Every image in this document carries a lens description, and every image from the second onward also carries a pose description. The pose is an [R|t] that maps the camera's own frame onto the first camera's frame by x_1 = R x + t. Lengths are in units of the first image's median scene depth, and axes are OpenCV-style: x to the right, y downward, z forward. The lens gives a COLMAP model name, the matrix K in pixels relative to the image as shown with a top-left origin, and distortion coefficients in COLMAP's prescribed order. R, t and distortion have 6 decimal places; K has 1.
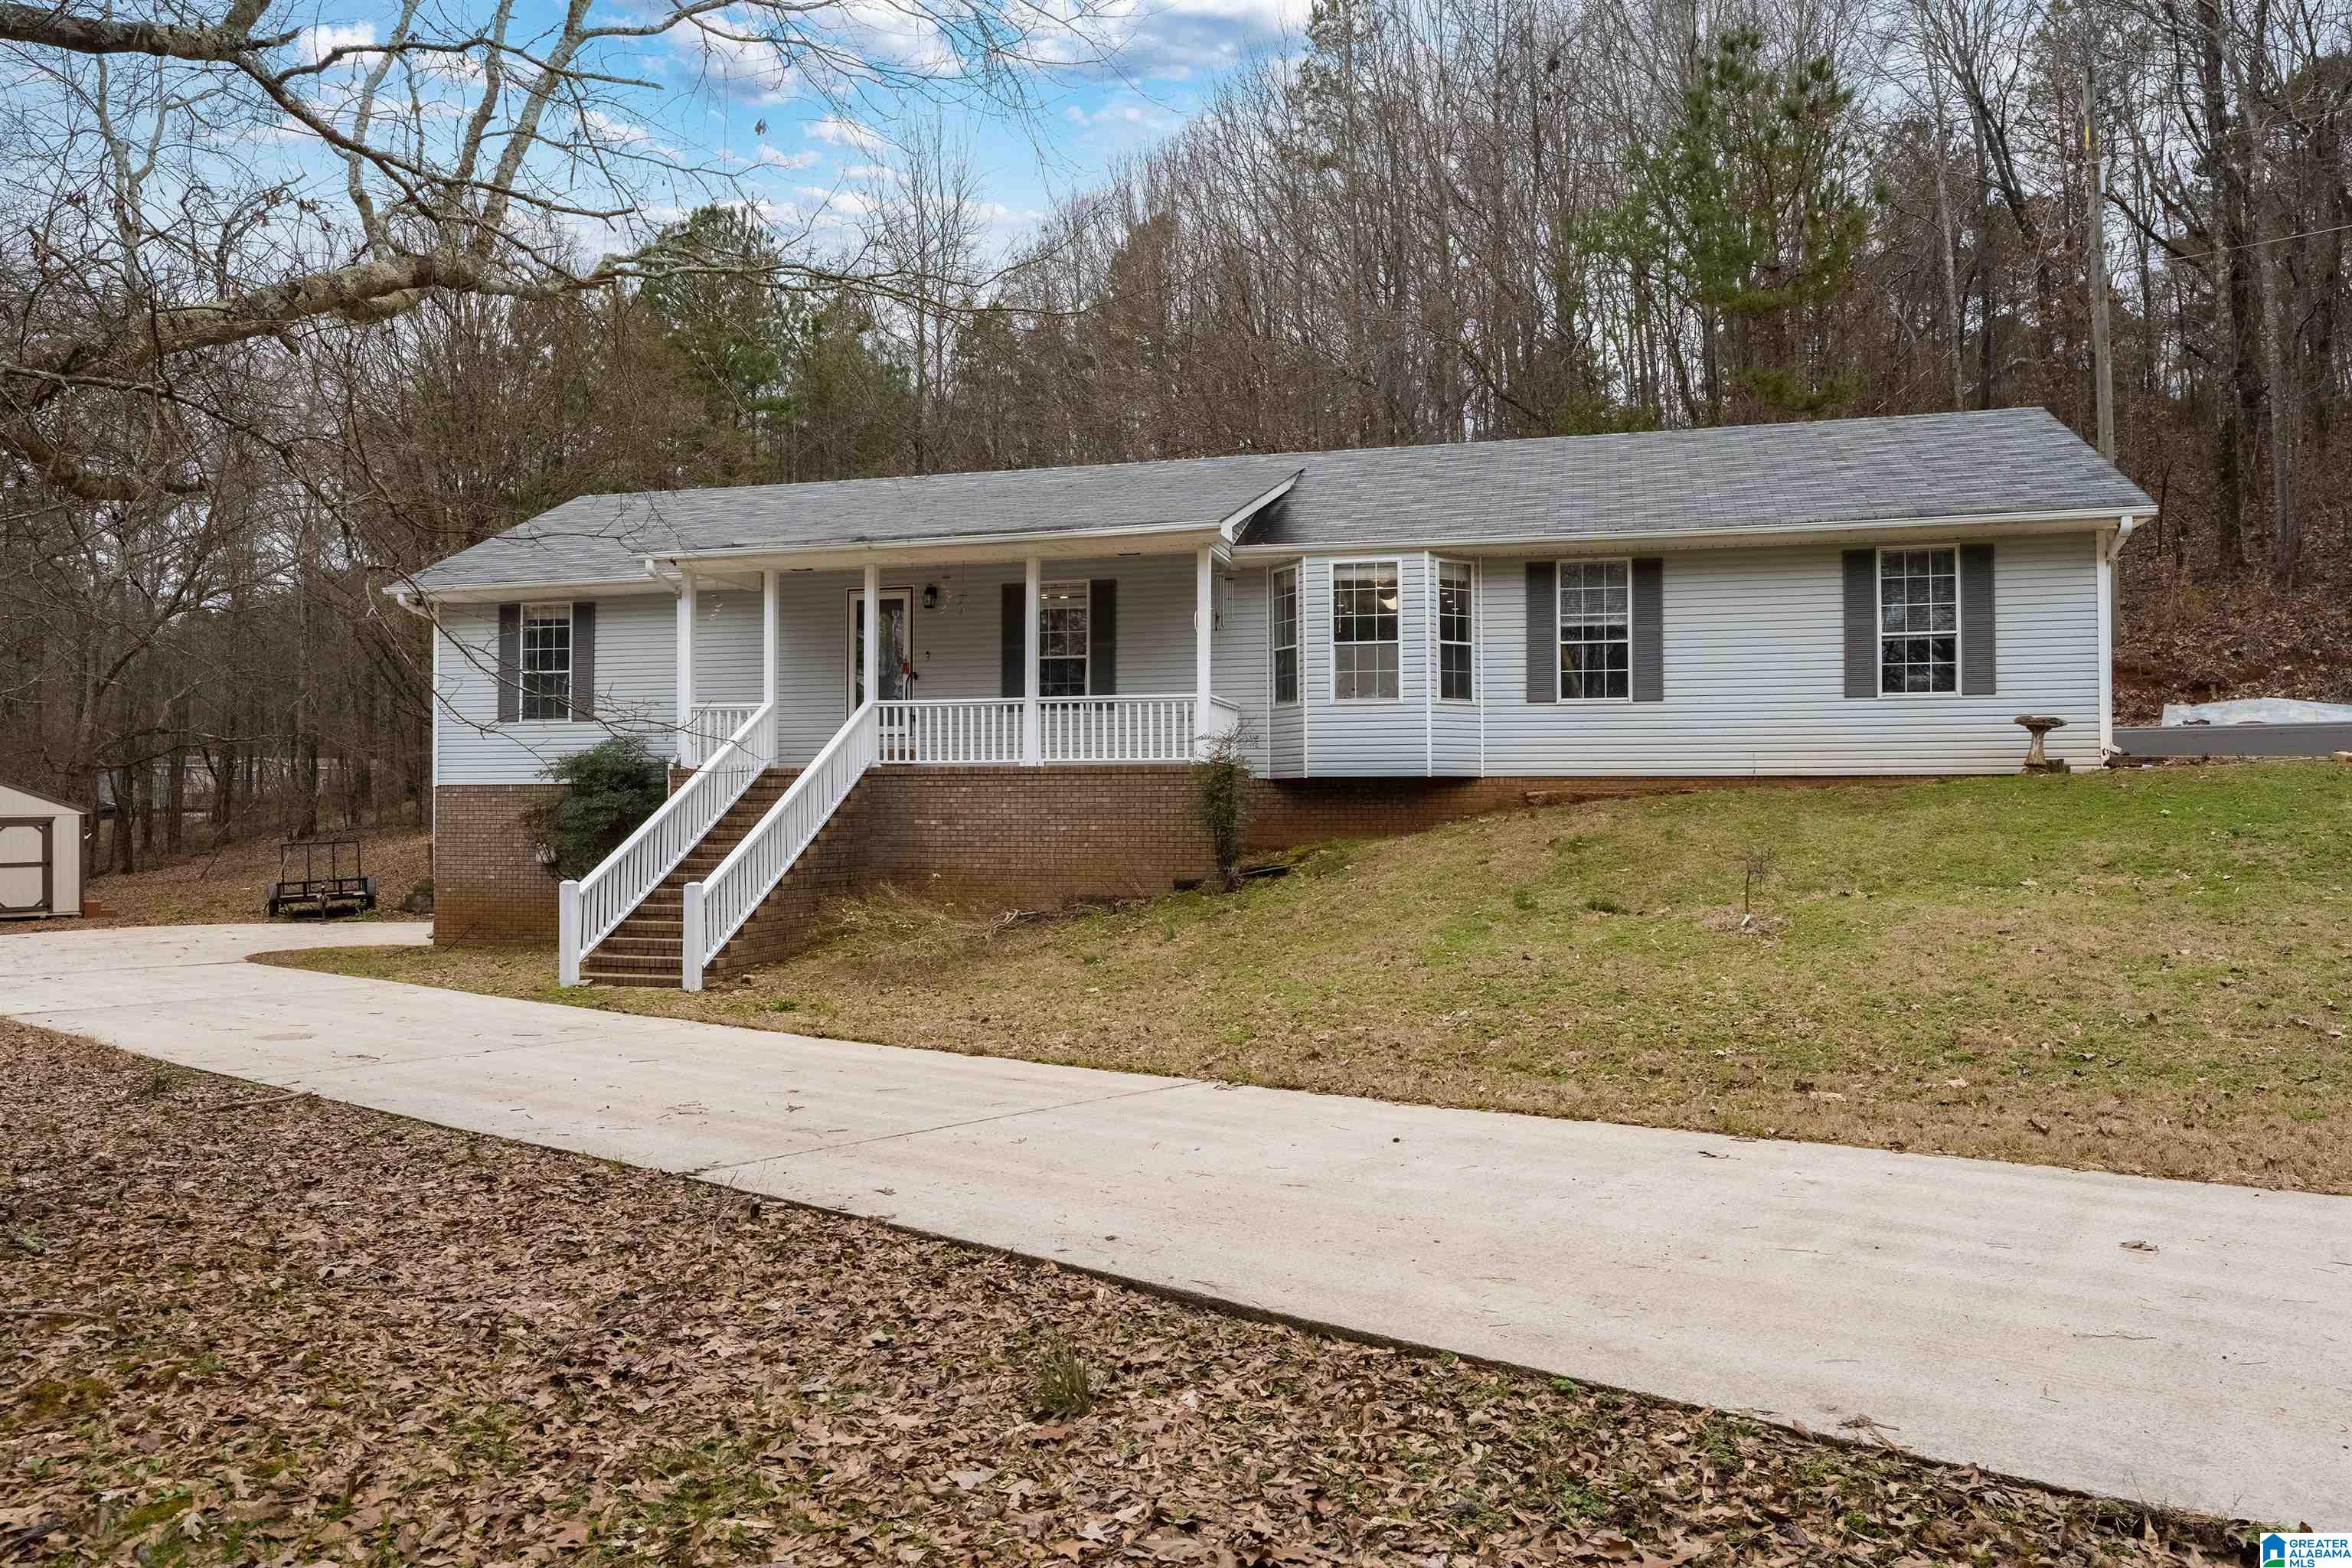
lens RADIAL K [[1584.3, 0, 1176.0], [0, 1584.3, 784.0], [0, 0, 1]] dist [0.004094, 0.001989]
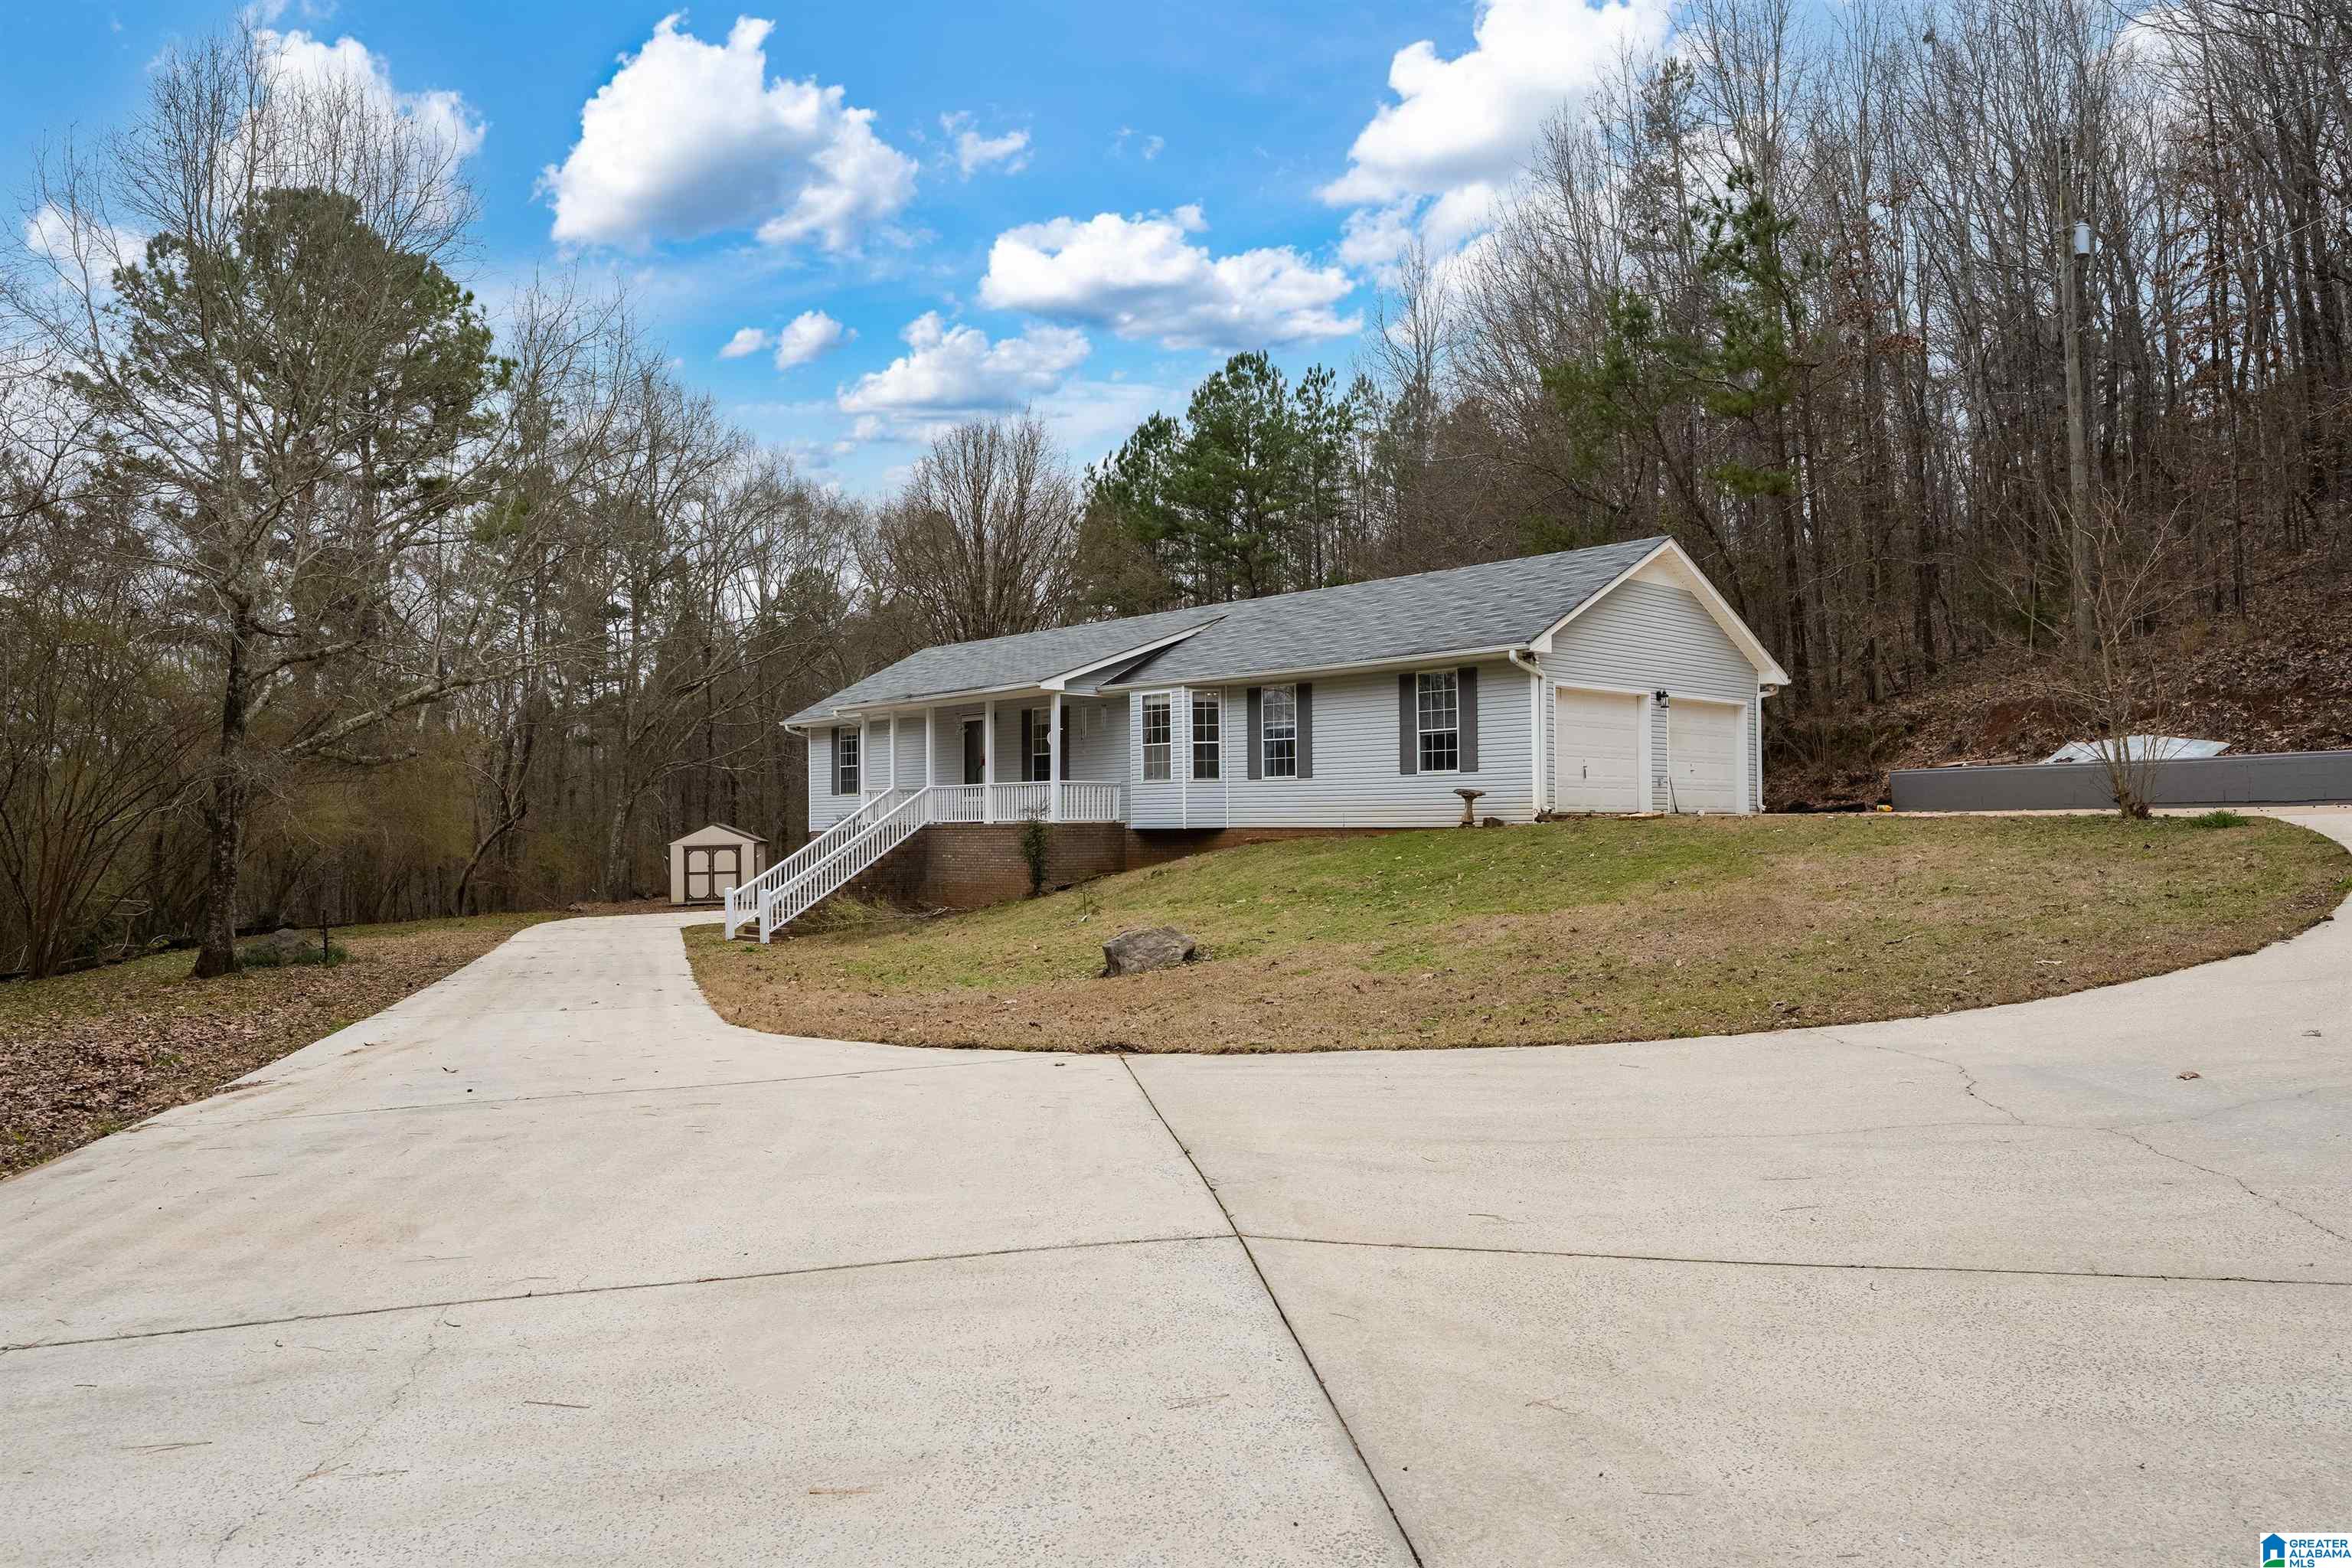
lens RADIAL K [[1584.3, 0, 1176.0], [0, 1584.3, 784.0], [0, 0, 1]] dist [0.004094, 0.001989]
pose [[0.852580, -0.019501, -0.522233, 0.965546], [0.017437, 0.999809, -0.008867, -0.034865], [0.522306, -0.001546, 0.852757, -0.346465]]
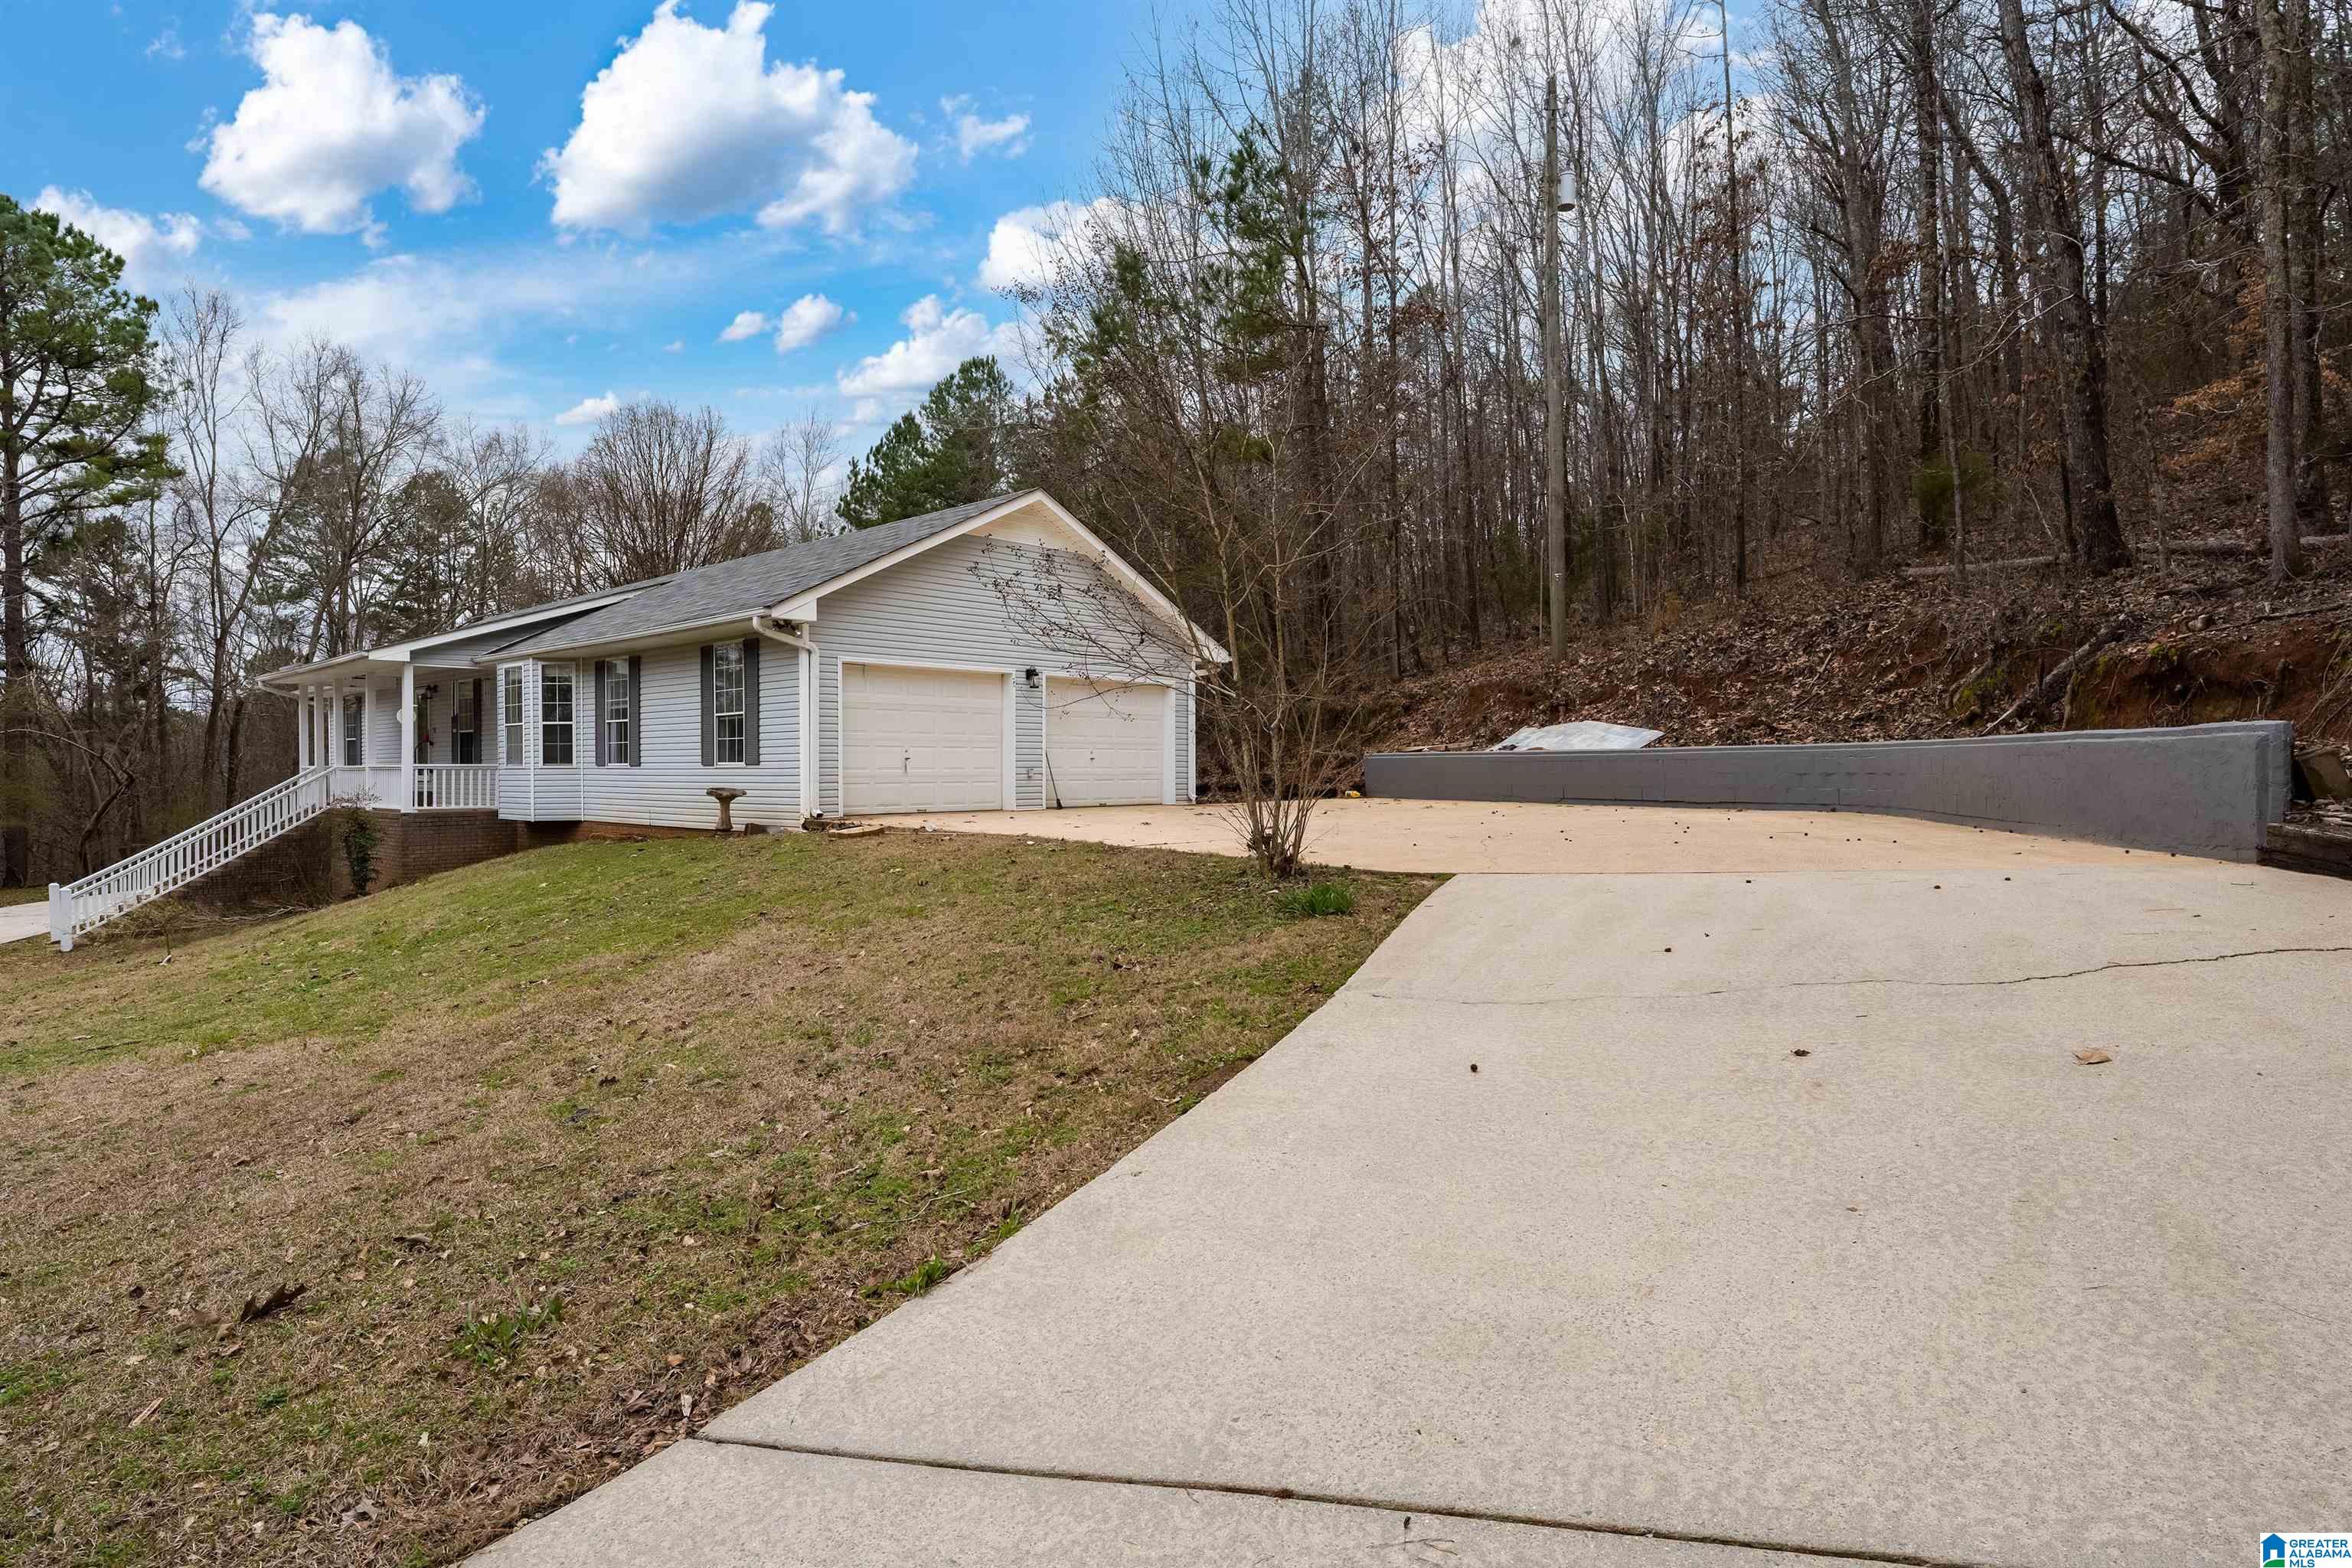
lens RADIAL K [[1237.6, 0, 1176.0], [0, 1237.6, 784.0], [0, 0, 1]] dist [-0.003280, -0.000346]
pose [[0.887049, 0.002309, -0.461670, 1.140564], [0.013775, 0.999410, 0.031466, -0.062724], [0.461470, -0.034272, 0.886494, 0.300209]]
